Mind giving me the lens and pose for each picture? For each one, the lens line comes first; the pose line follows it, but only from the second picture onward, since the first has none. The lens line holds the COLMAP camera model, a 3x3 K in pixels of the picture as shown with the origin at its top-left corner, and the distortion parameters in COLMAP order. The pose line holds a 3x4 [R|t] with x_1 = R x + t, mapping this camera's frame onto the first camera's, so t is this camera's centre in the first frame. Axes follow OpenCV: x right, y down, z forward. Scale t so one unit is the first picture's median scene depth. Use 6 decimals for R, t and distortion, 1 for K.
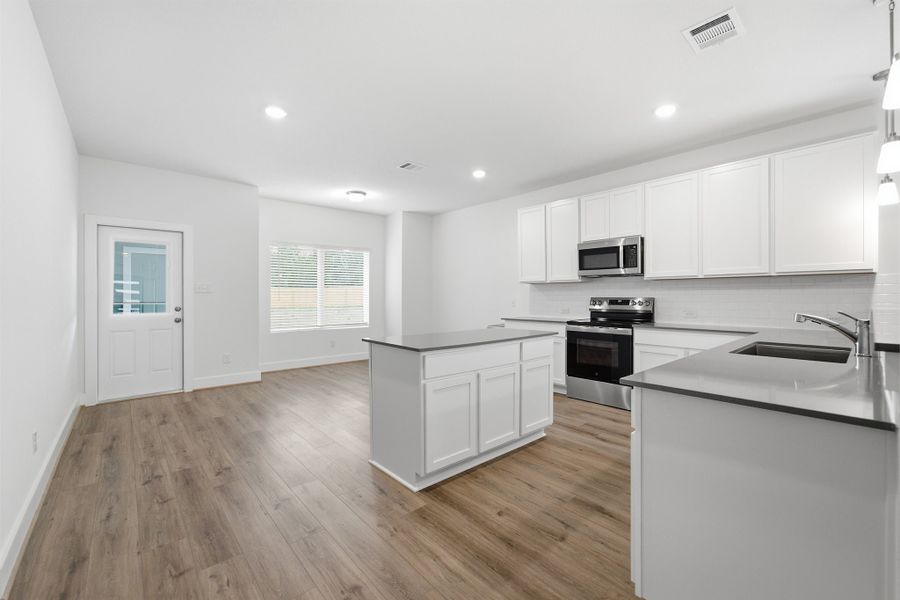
lens RADIAL K [[371.6, 0, 446.8], [0, 371.6, 296.1], [0, 0, 1]] dist [-0.003348, 0.002720]
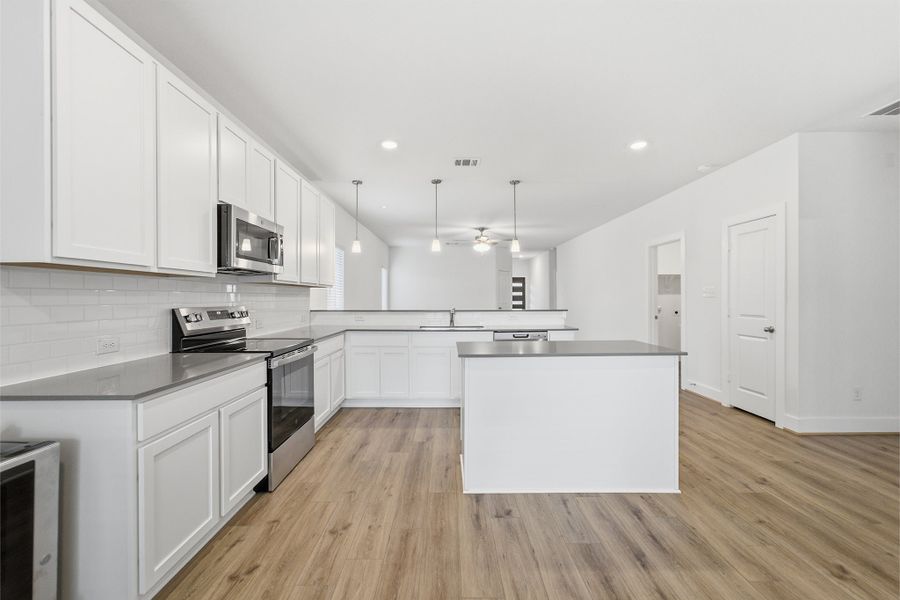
lens RADIAL K [[371.6, 0, 445.6], [0, 371.6, 299.4], [0, 0, 1]] dist [-0.003348, 0.002720]
pose [[-0.744609, -0.002574, 0.667496, -0.260456], [0.001816, 0.999981, 0.005883, -0.013211], [-0.667498, 0.005593, -0.744590, 1.413880]]
